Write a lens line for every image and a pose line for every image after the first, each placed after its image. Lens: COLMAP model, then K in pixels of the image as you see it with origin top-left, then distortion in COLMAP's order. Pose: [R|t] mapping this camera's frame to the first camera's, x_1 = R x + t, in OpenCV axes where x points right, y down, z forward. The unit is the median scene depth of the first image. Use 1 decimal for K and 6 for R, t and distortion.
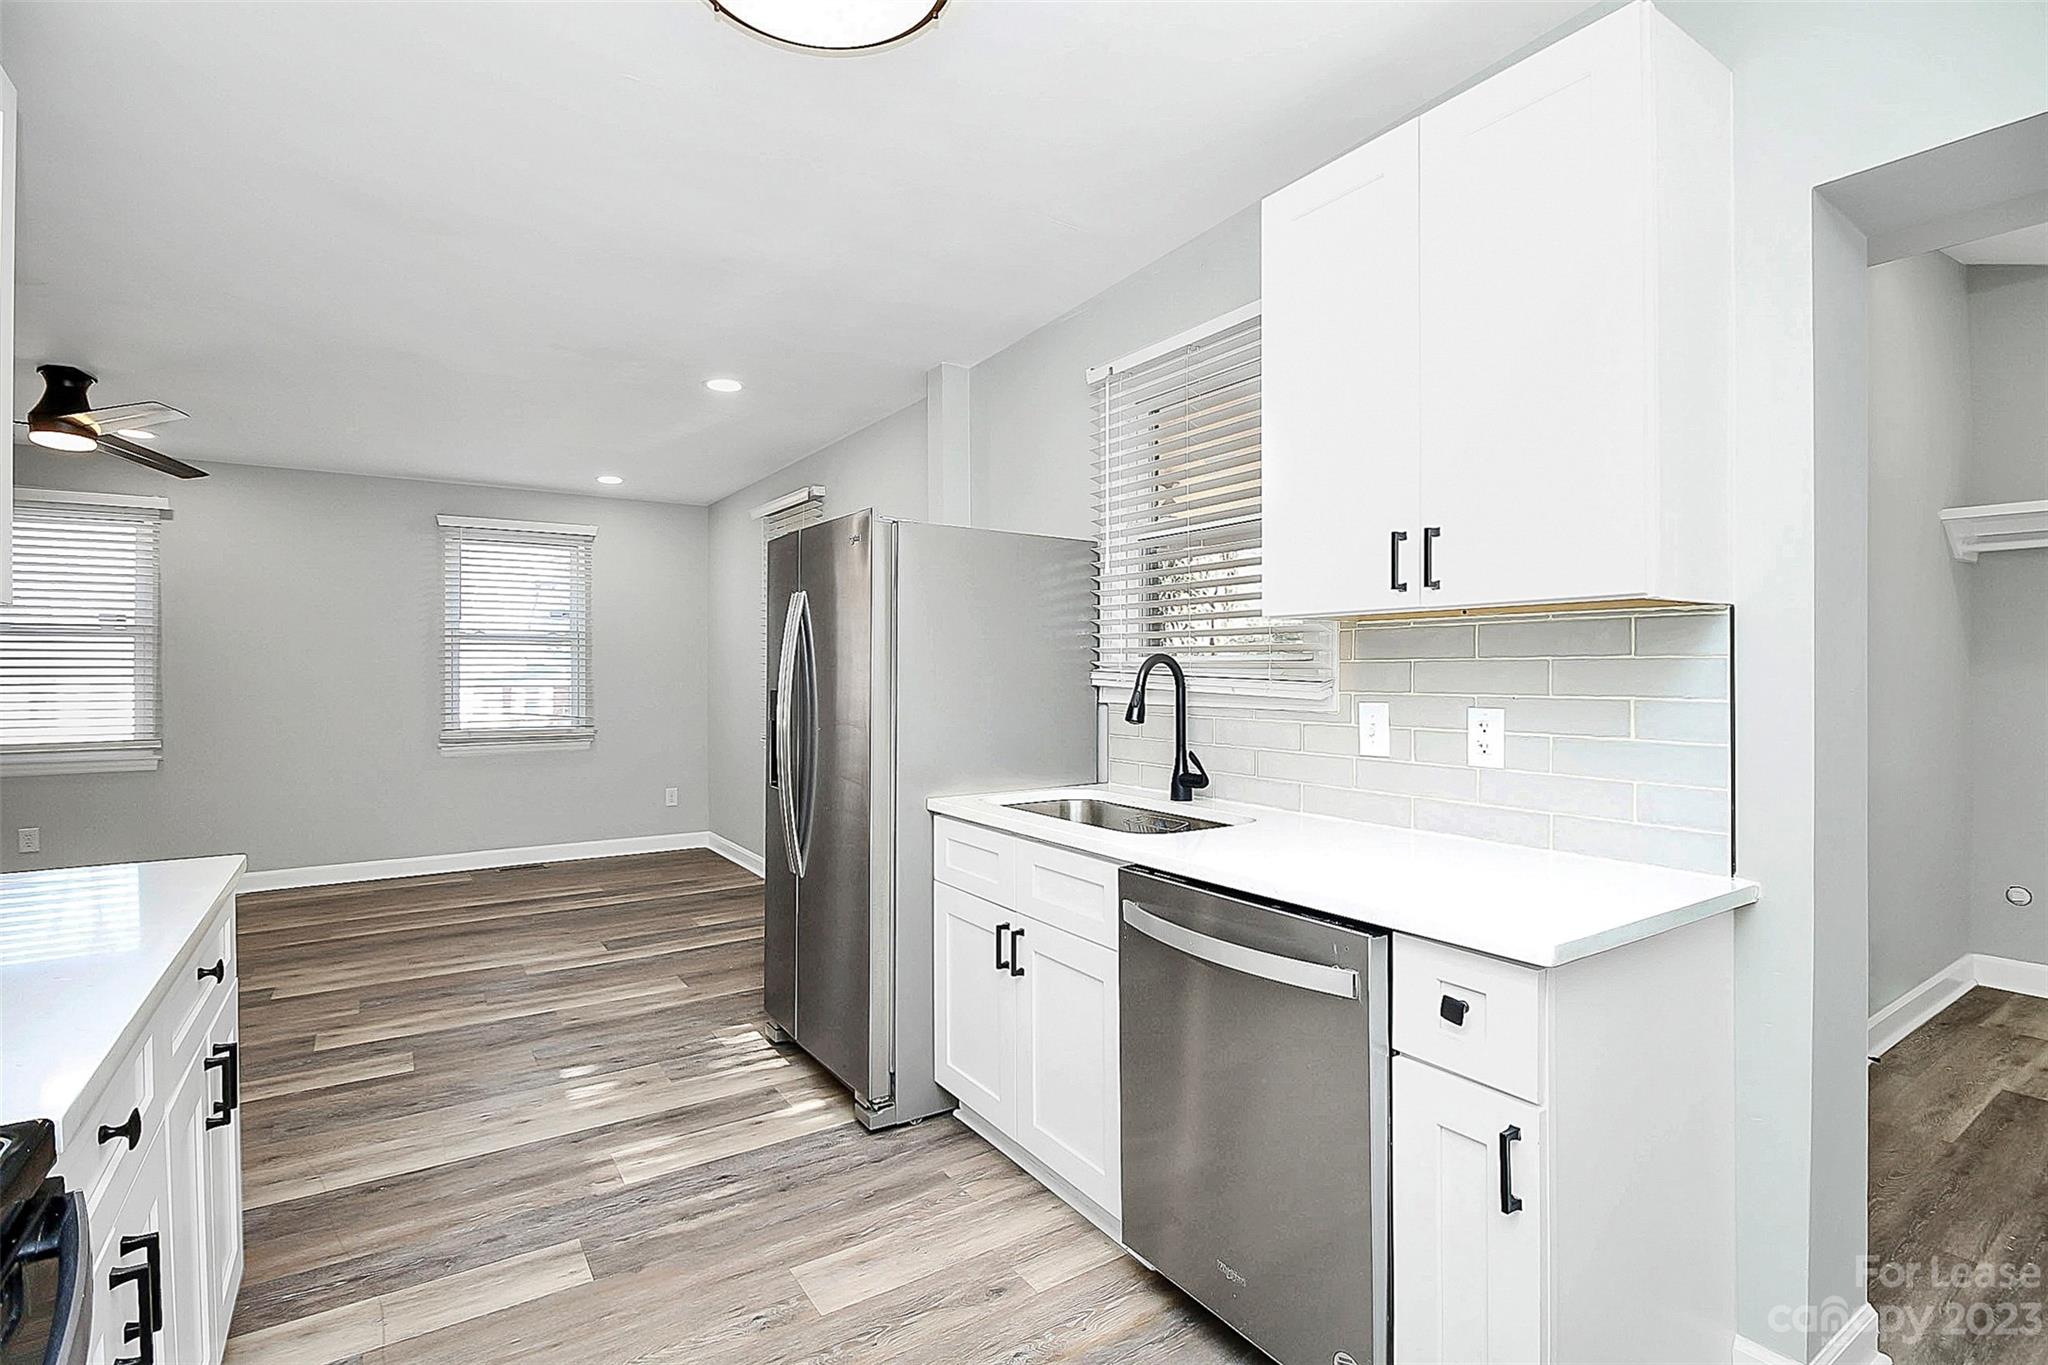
lens RADIAL K [[968.1, 0, 993.6], [0, 968.1, 675.4], [0, 0, 1]] dist [0.003708, -0.012040]
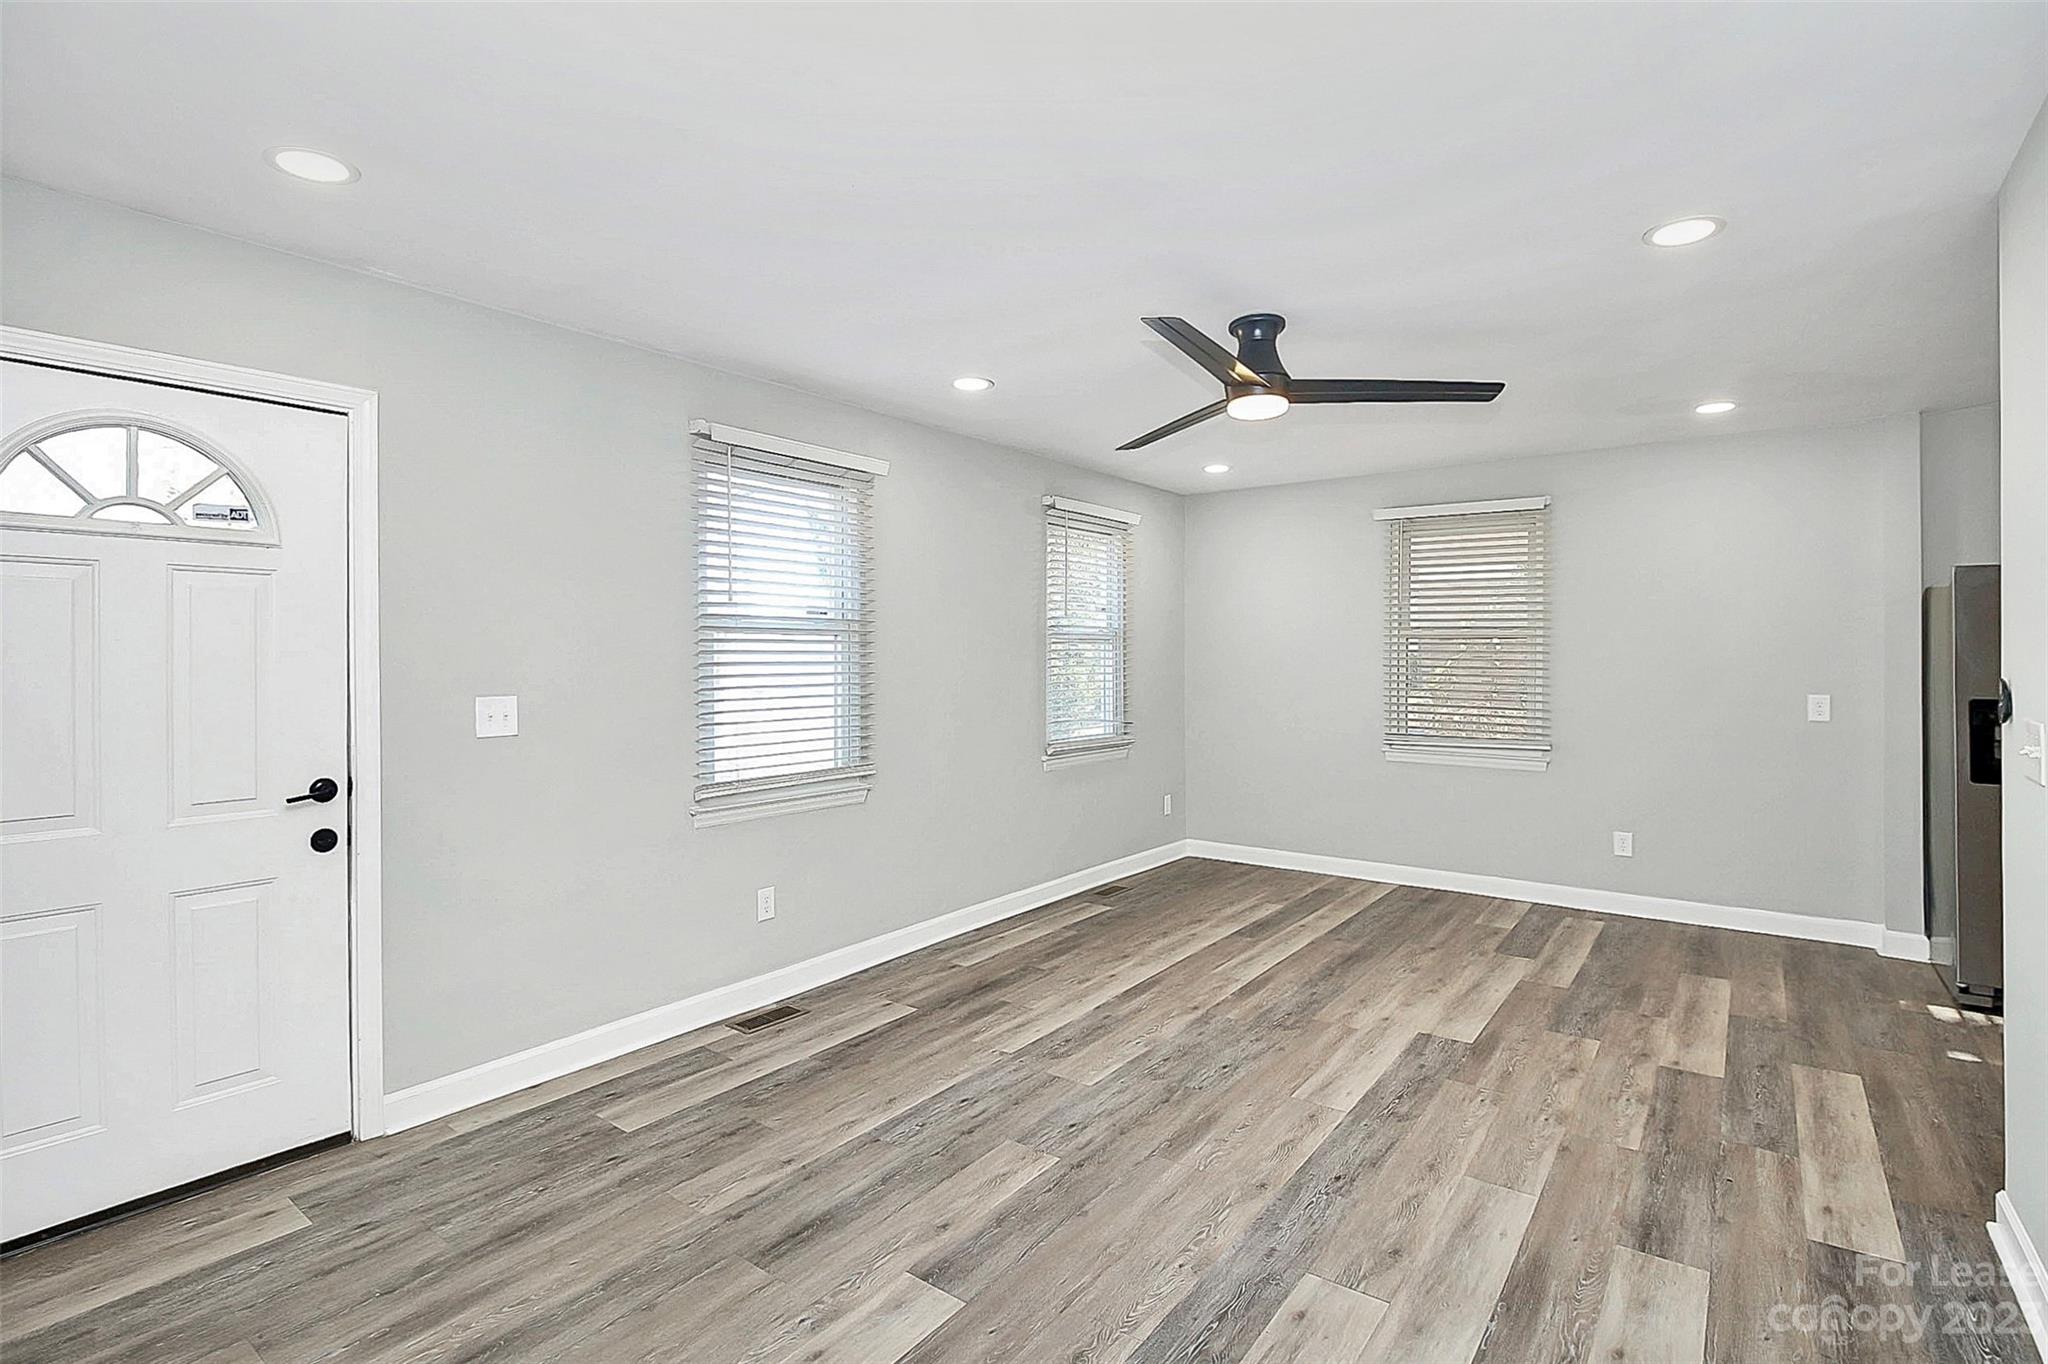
lens RADIAL K [[968.1, 0, 1005.9], [0, 968.1, 673.7], [0, 0, 1]] dist [0.003708, -0.012040]
pose [[0.940988, -0.004448, 0.338410, -1.673419], [0.001505, 0.999959, 0.008958, -0.025211], [-0.338436, -0.007920, 0.940956, 0.332519]]
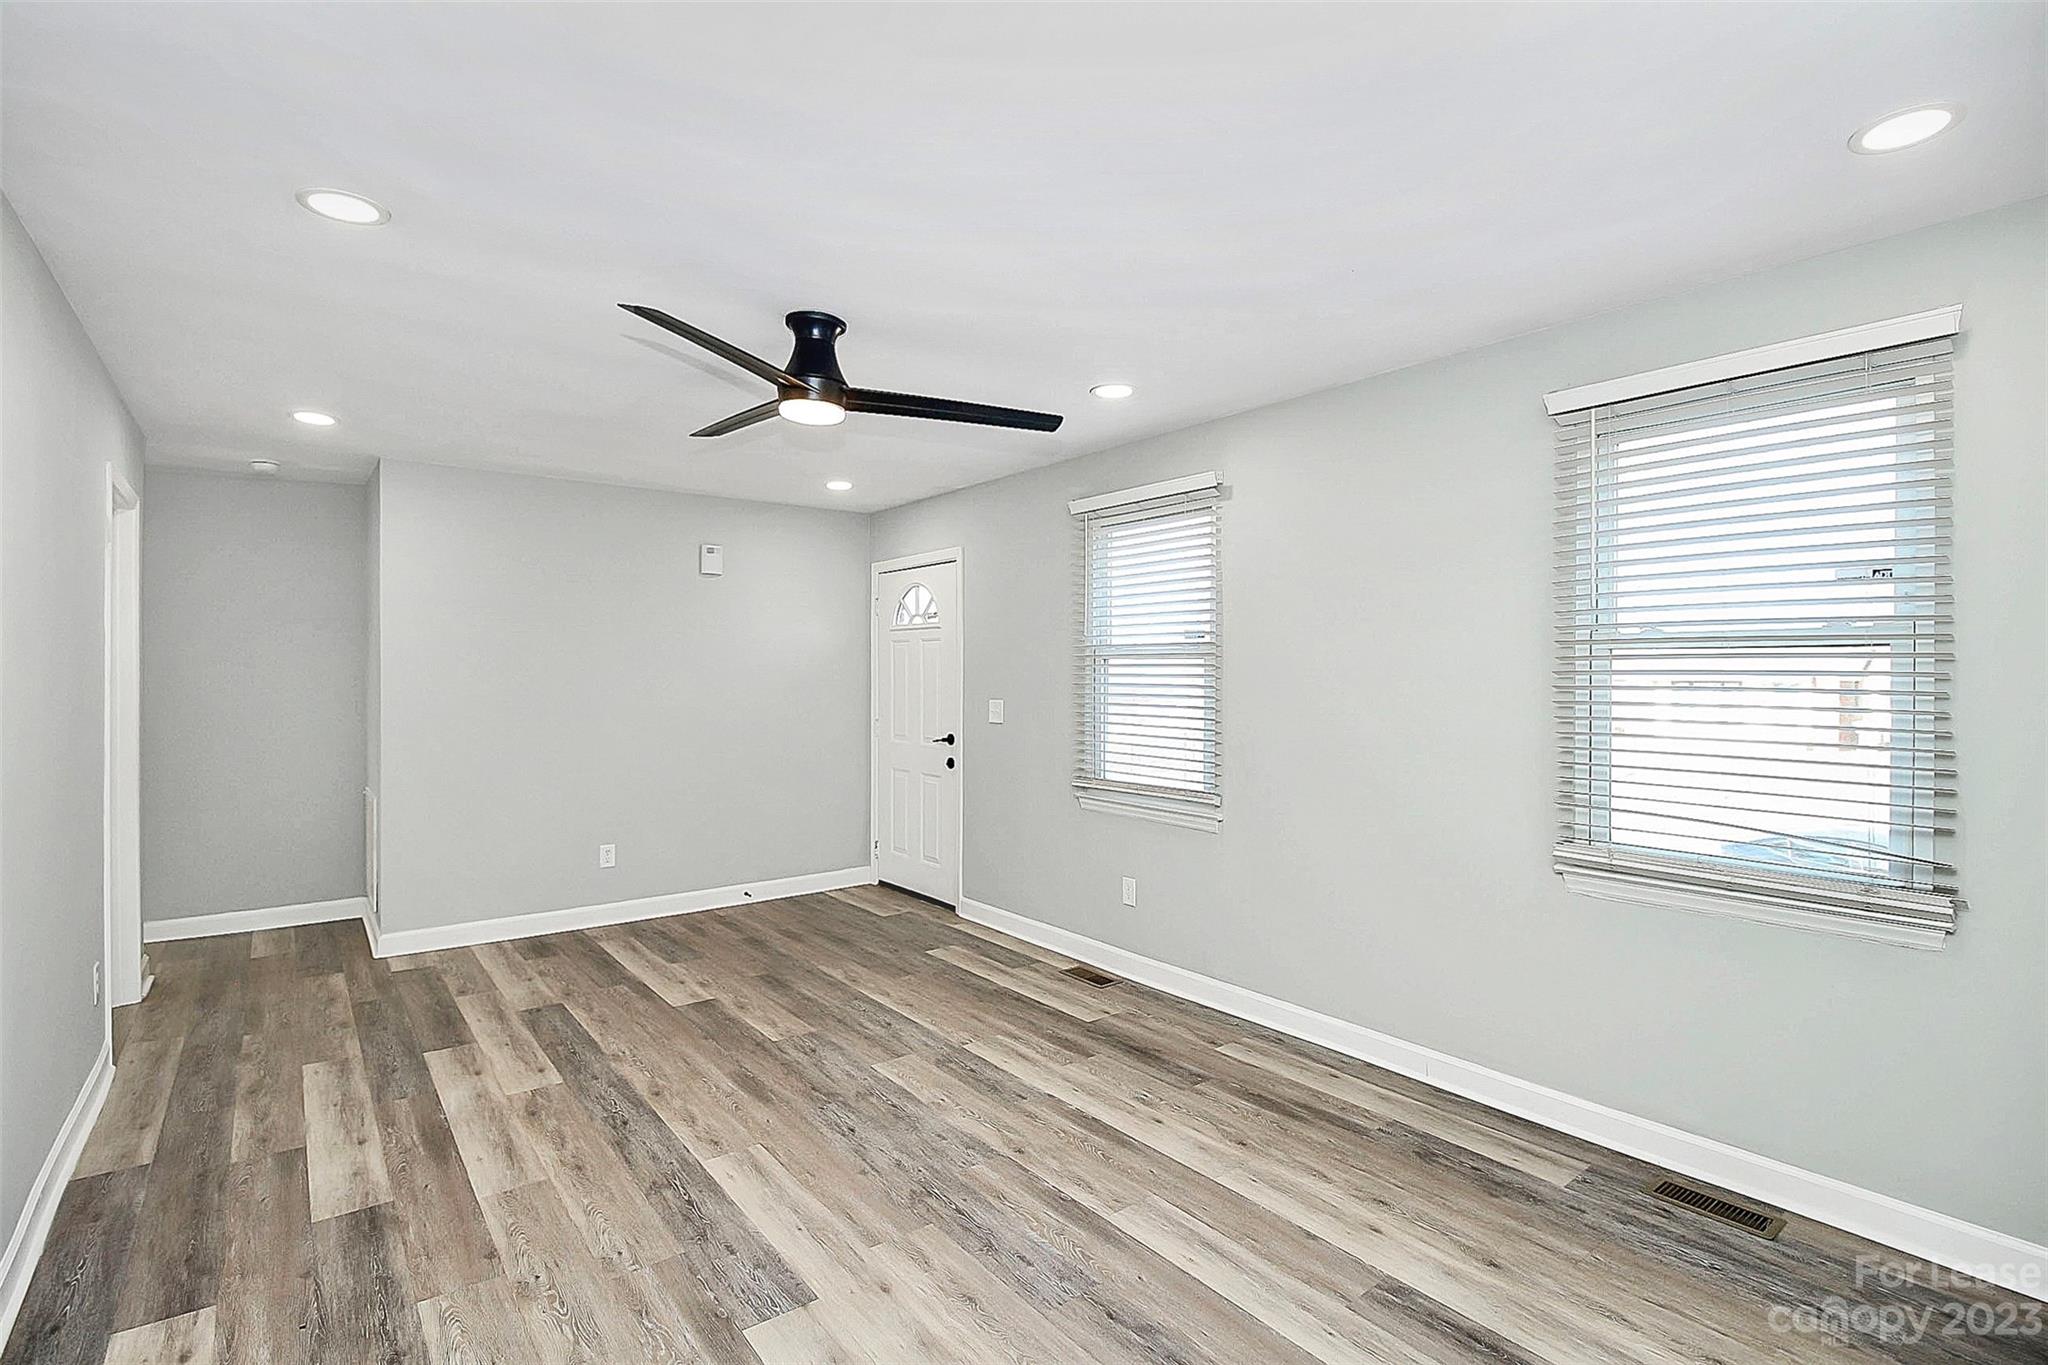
lens RADIAL K [[959.2, 0, 1026.4], [0, 959.2, 668.2], [0, 0, 1]] dist [-0.003738, -0.007338]
pose [[0.094835, -0.000672, -0.995493, -0.220000], [-0.007818, 0.999968, -0.001420, -0.046895], [0.995462, 0.007918, 0.094827, 1.259925]]
